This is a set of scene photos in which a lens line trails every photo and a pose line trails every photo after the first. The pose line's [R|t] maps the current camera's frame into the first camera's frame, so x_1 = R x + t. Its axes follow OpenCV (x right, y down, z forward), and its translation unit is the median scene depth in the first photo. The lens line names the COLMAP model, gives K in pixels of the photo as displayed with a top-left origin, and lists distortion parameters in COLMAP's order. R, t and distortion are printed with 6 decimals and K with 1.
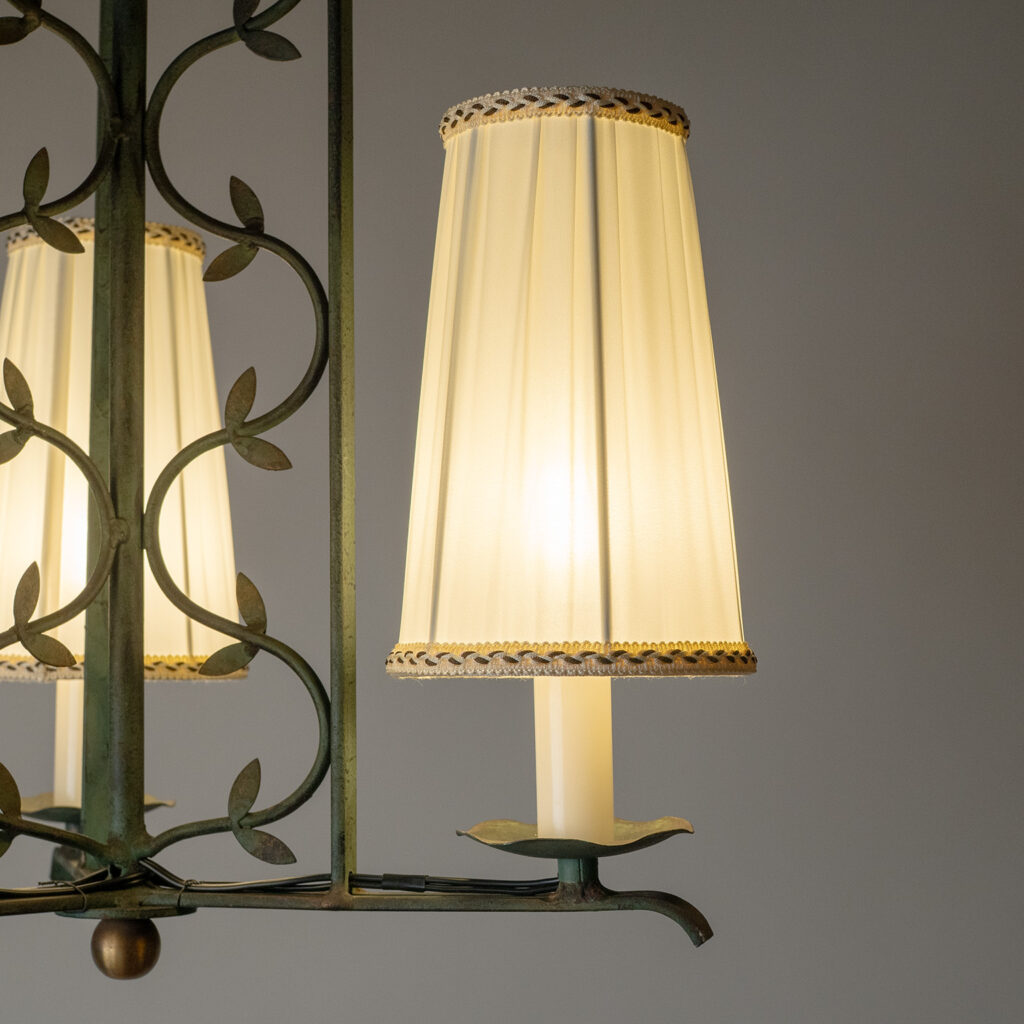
lens RADIAL K [[2113.3, 0, 506.2], [0, 2113.3, 539.4], [0, 0, 1]] dist [-0.087236, 0.000000]
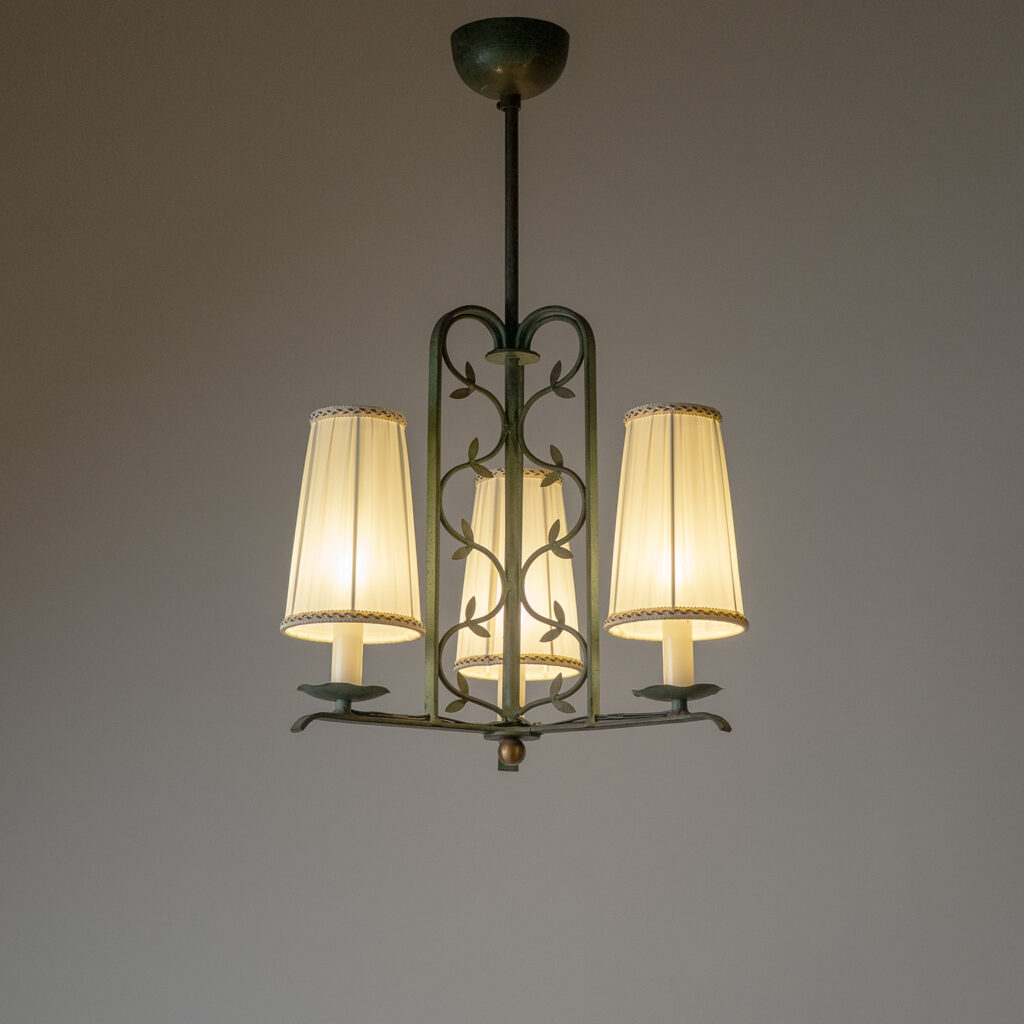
lens RADIAL K [[2113.3, 0, 516.6], [0, 2113.3, 518.1], [0, 0, 1]] dist [-0.087236, 0.000000]
pose [[0.963961, -0.049363, -0.261422, 0.501056], [0.010606, 0.988985, -0.147636, 0.294847], [0.265831, 0.139542, 0.953867, -1.448881]]
